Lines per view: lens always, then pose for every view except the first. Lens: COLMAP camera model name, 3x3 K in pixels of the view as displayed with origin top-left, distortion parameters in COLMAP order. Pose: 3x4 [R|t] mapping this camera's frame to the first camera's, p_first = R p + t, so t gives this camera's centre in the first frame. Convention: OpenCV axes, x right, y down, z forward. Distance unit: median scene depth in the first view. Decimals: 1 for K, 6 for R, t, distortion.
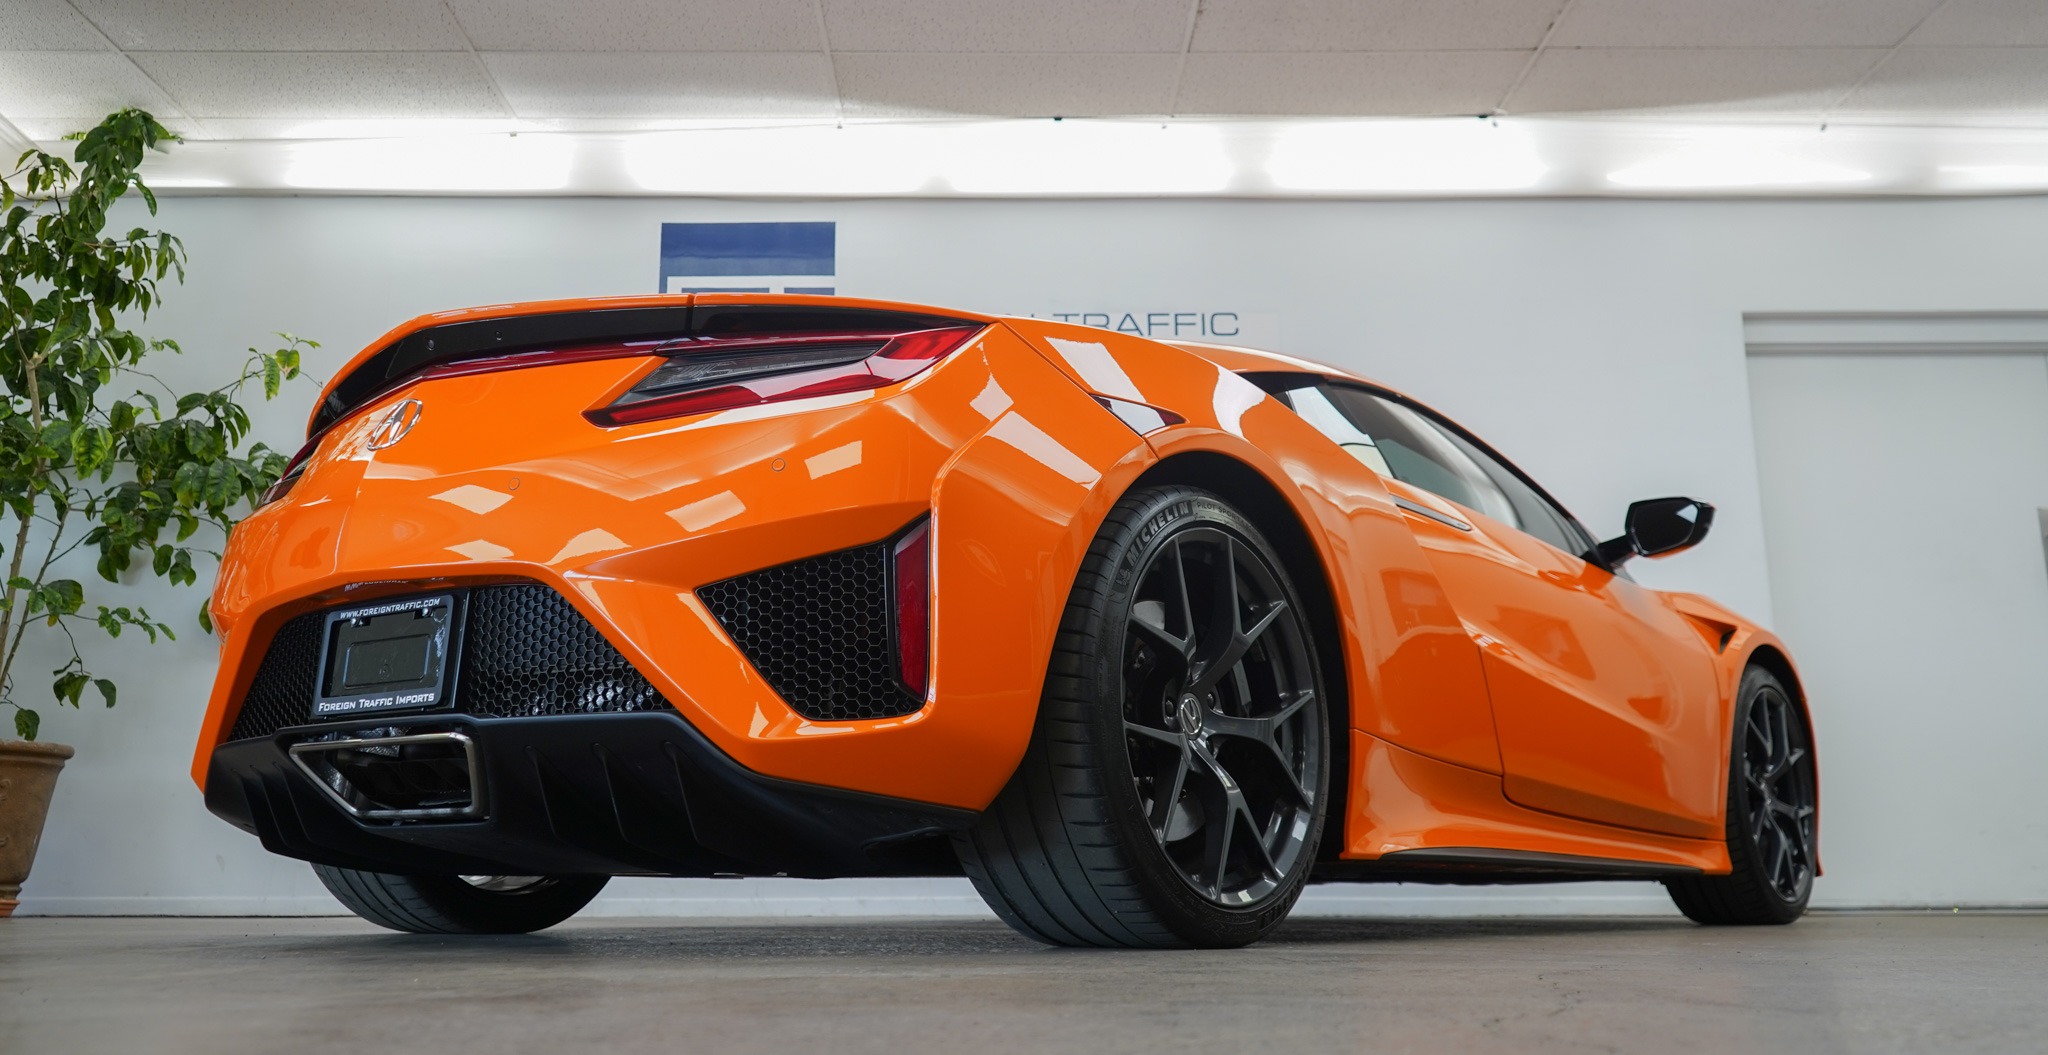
lens RADIAL K [[1961.8, 0, 982.3], [0, 1961.8, 375.8], [0, 0, 1]] dist [0.006083, 0.004834]
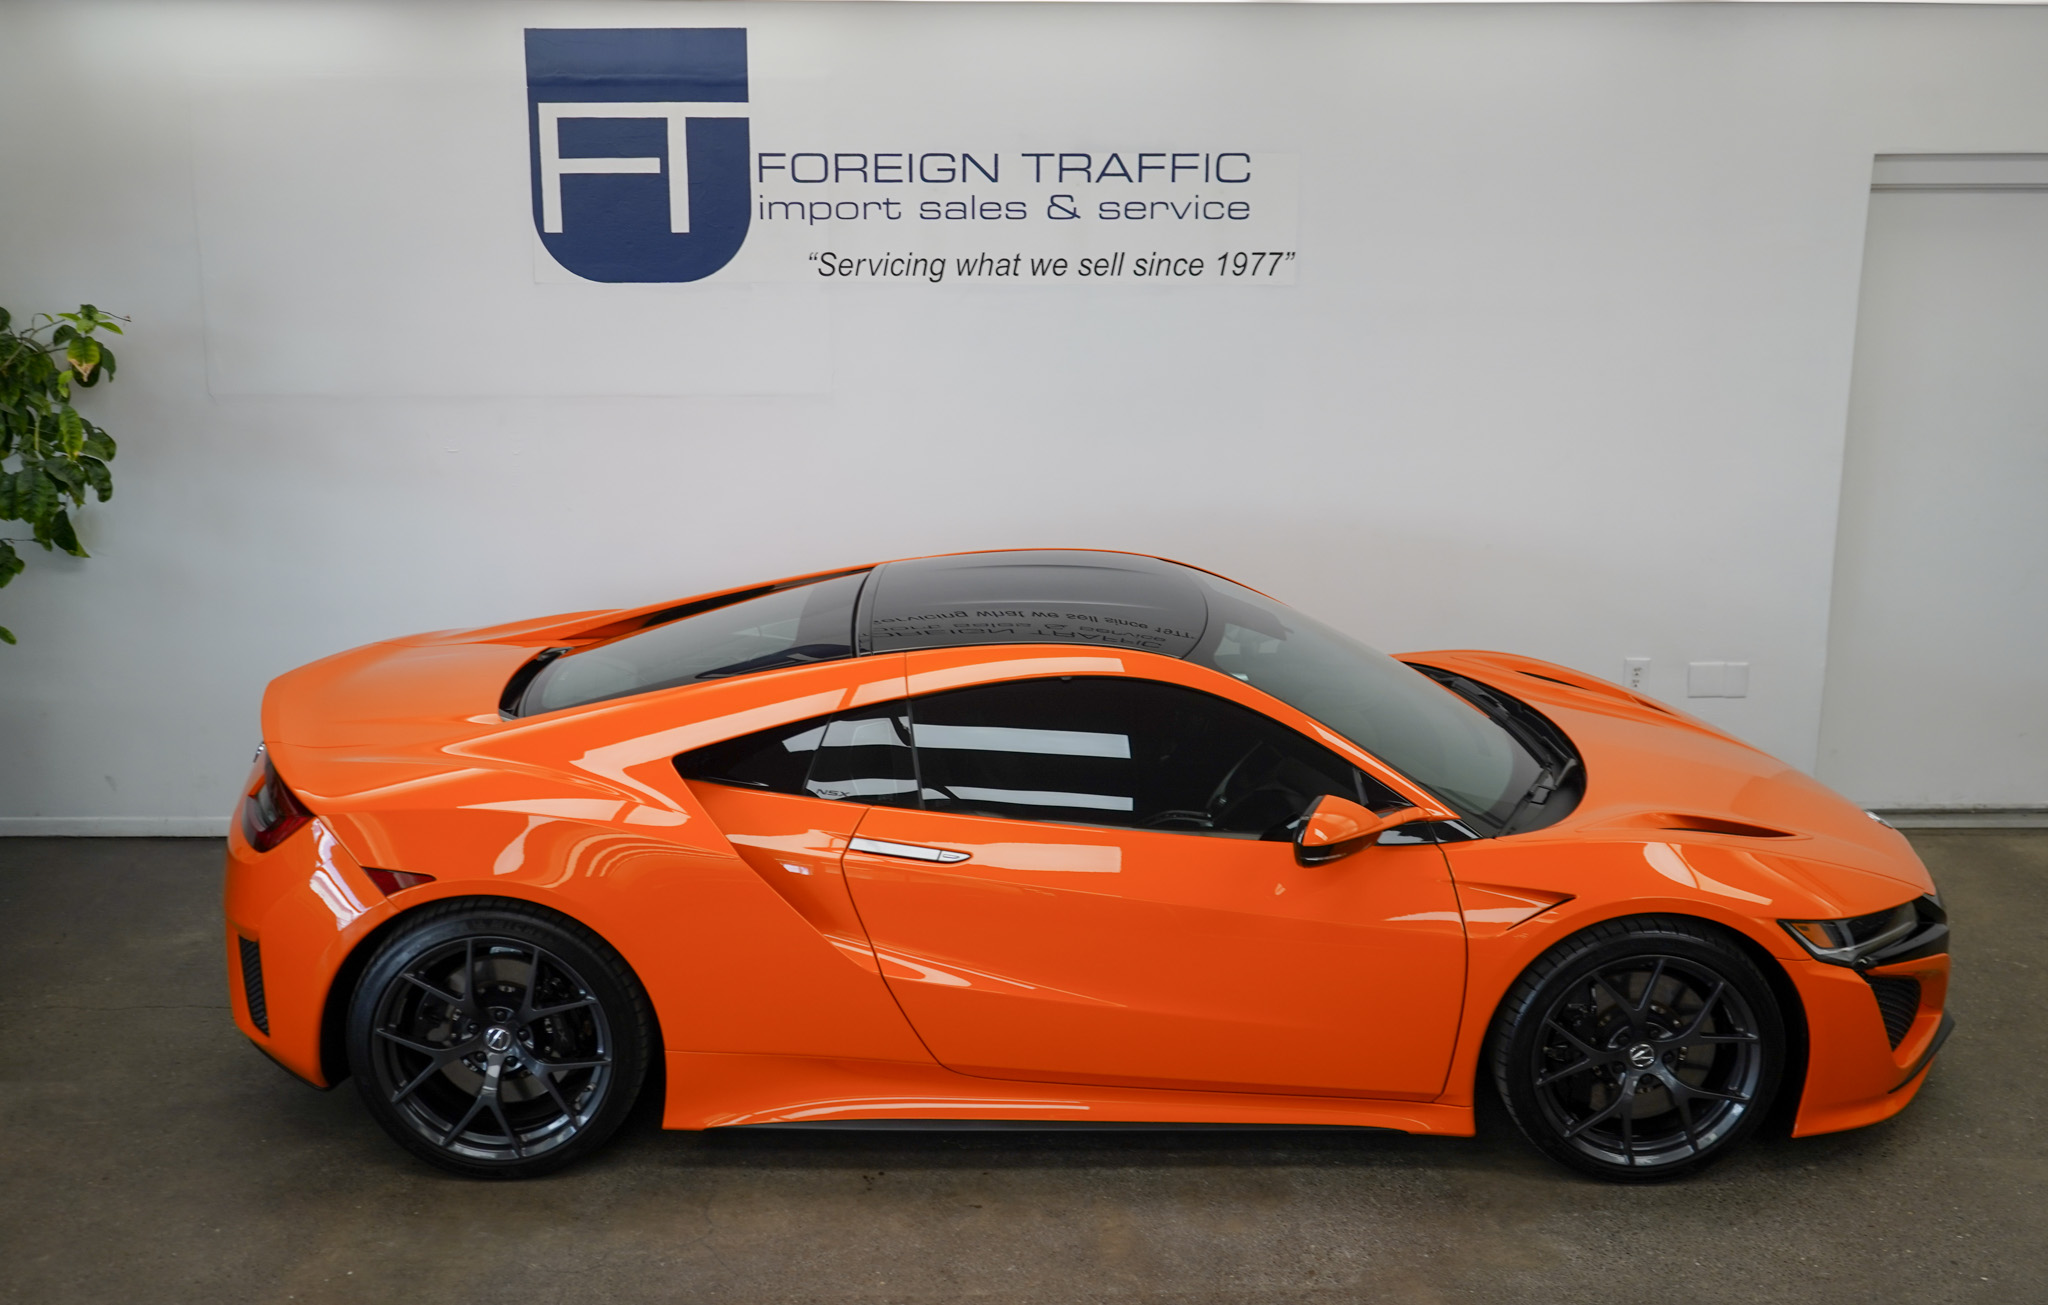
lens RADIAL K [[2323.2, 0, 1003.1], [0, 2323.2, 611.6], [0, 0, 1]] dist [0.026192, -0.011397]
pose [[0.999967, 0.001533, 0.007968, 0.023693], [-0.005225, 0.872927, 0.487823, -0.372308], [-0.006207, -0.487848, 0.872906, 0.083226]]
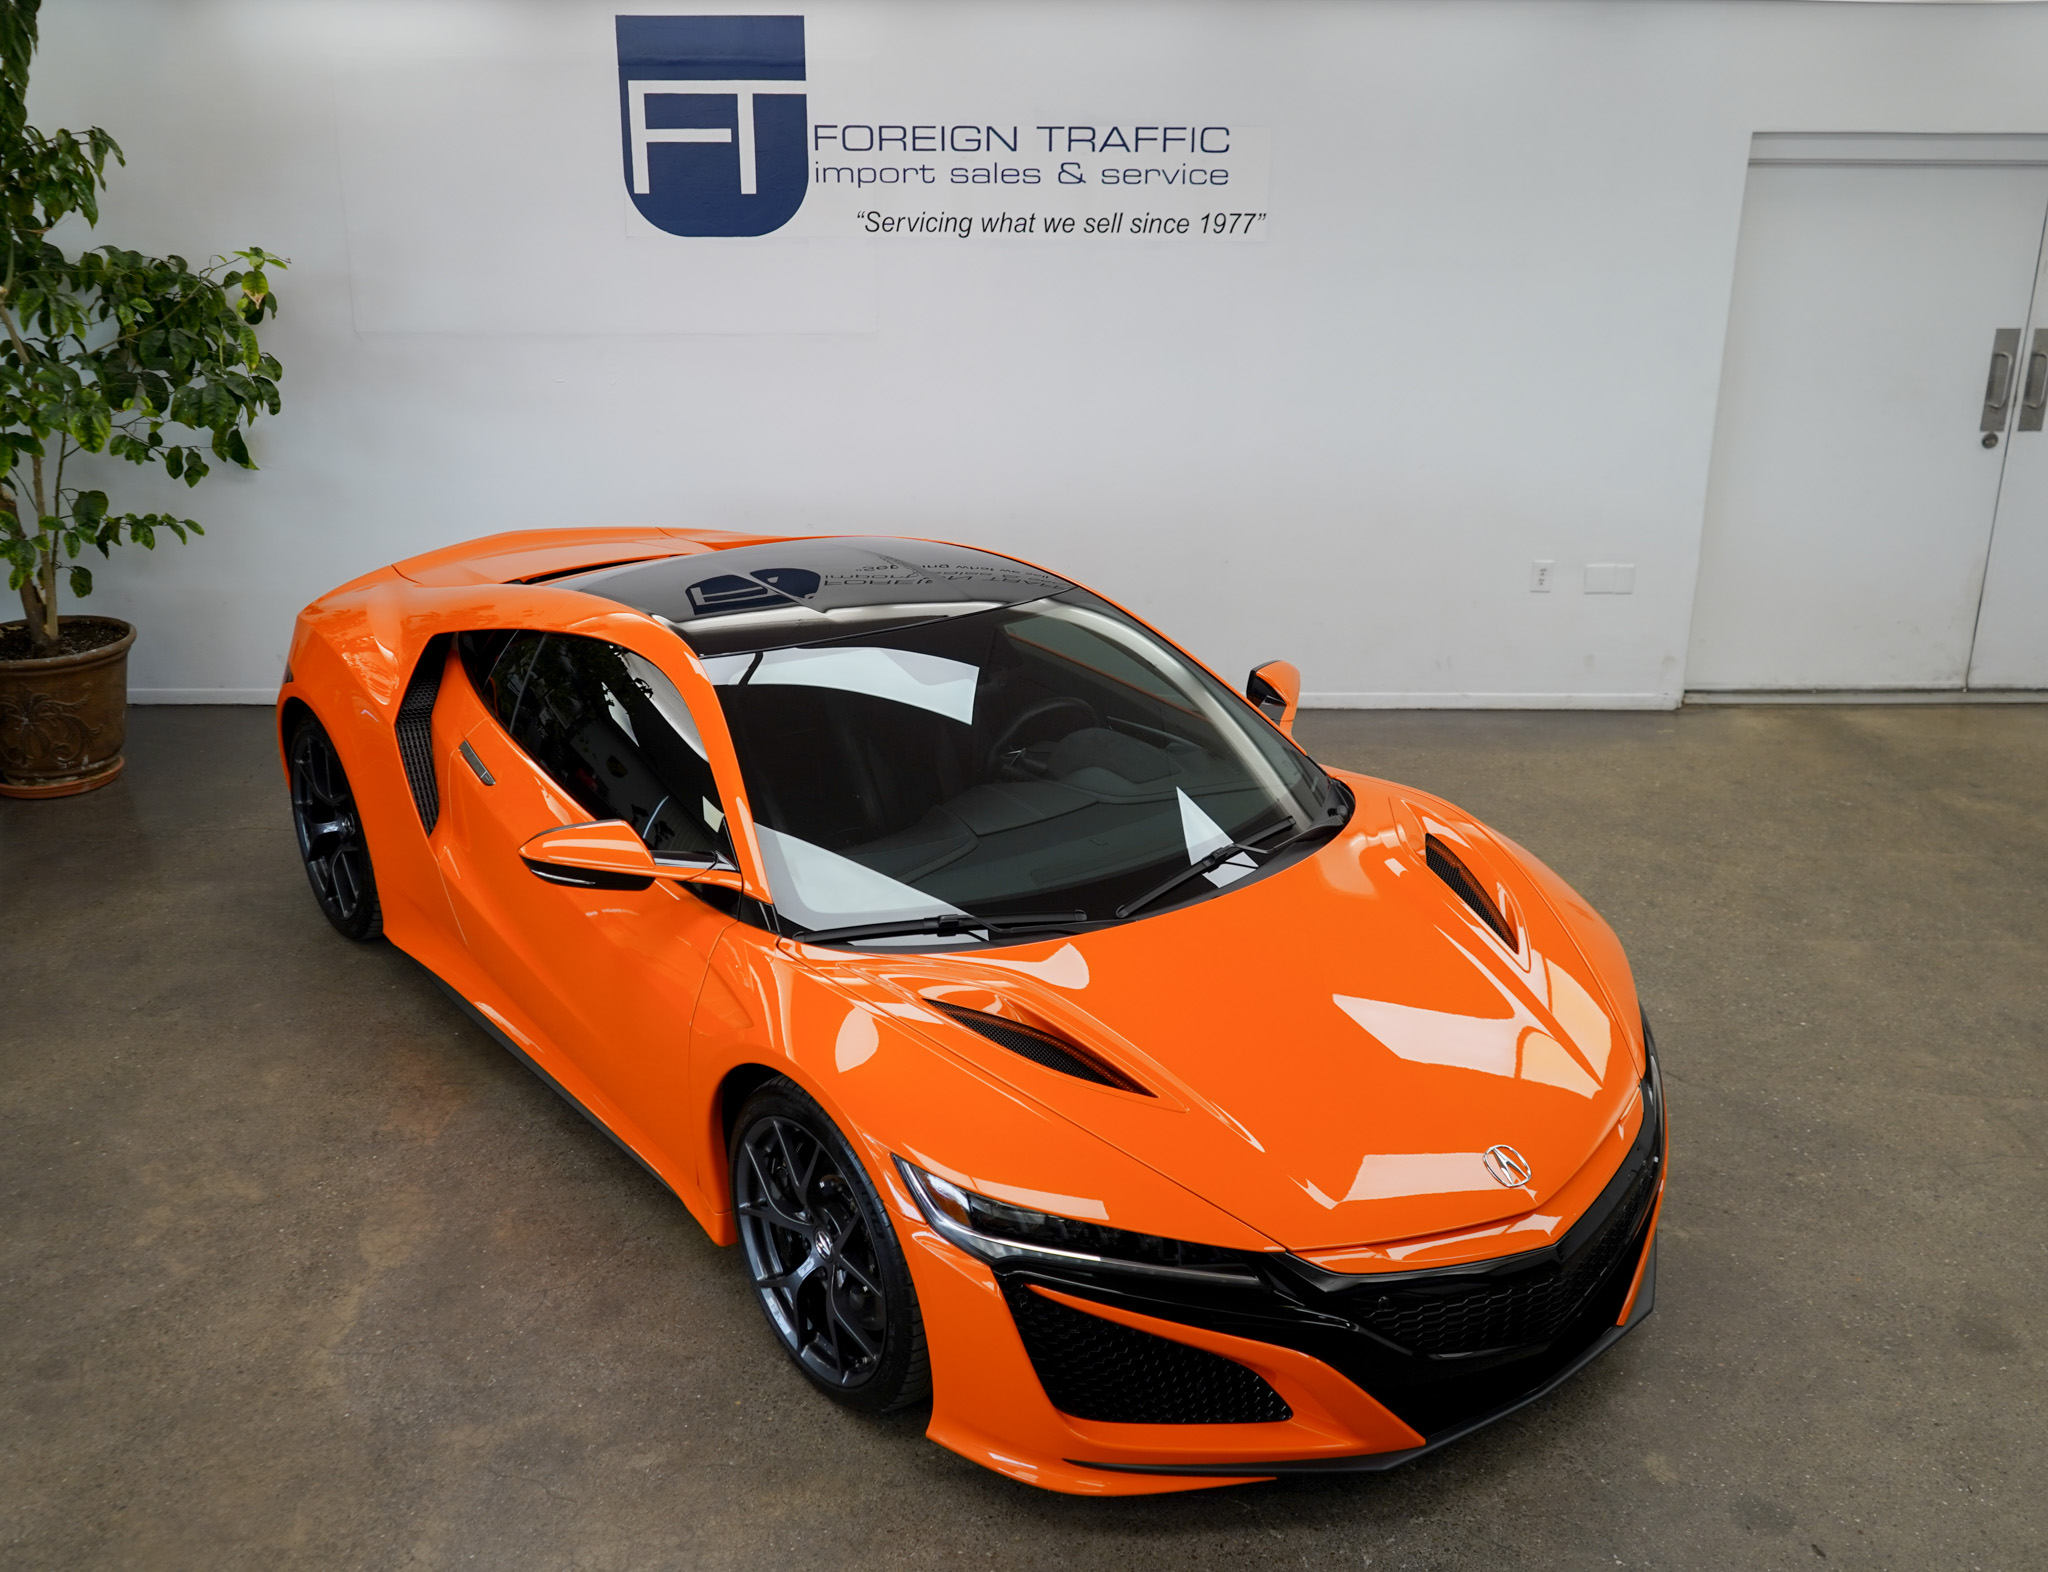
lens RADIAL K [[1979.1, 0, 1019.4], [0, 1979.1, 767.4], [0, 0, 1]] dist [-0.003335, 0.016735]
pose [[0.999873, 0.003529, 0.015573, 0.015434], [-0.011697, 0.825774, 0.563879, -0.353909], [-0.010870, -0.563990, 0.825710, 0.032887]]
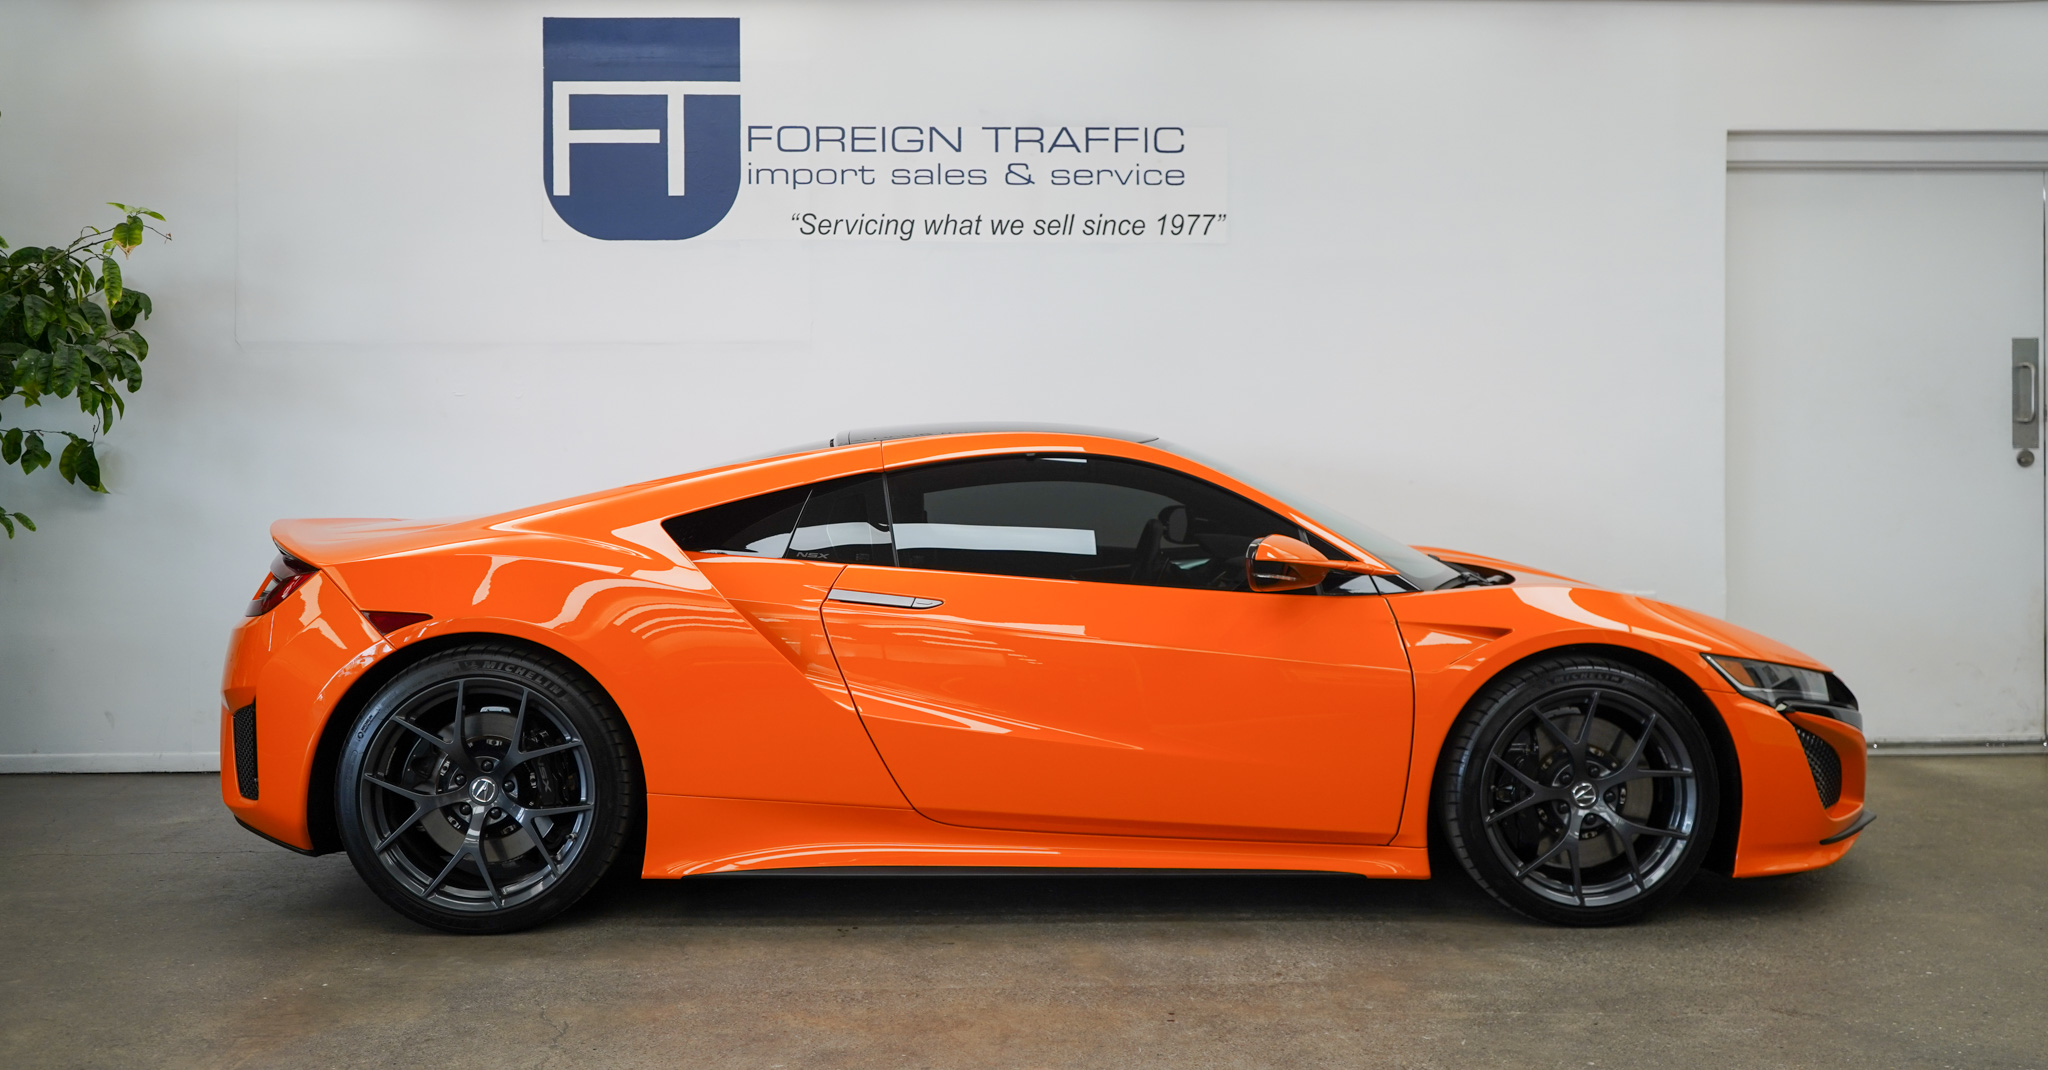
lens RADIAL K [[2143.3, 0, 1028.8], [0, 2143.3, 417.5], [0, 0, 1]] dist [0.016363, 0.021897]
pose [[0.999081, 0.000211, 0.042851, 0.016947], [-0.011435, 0.965034, 0.261876, -0.181324], [-0.041297, -0.262126, 0.964150, 0.005317]]
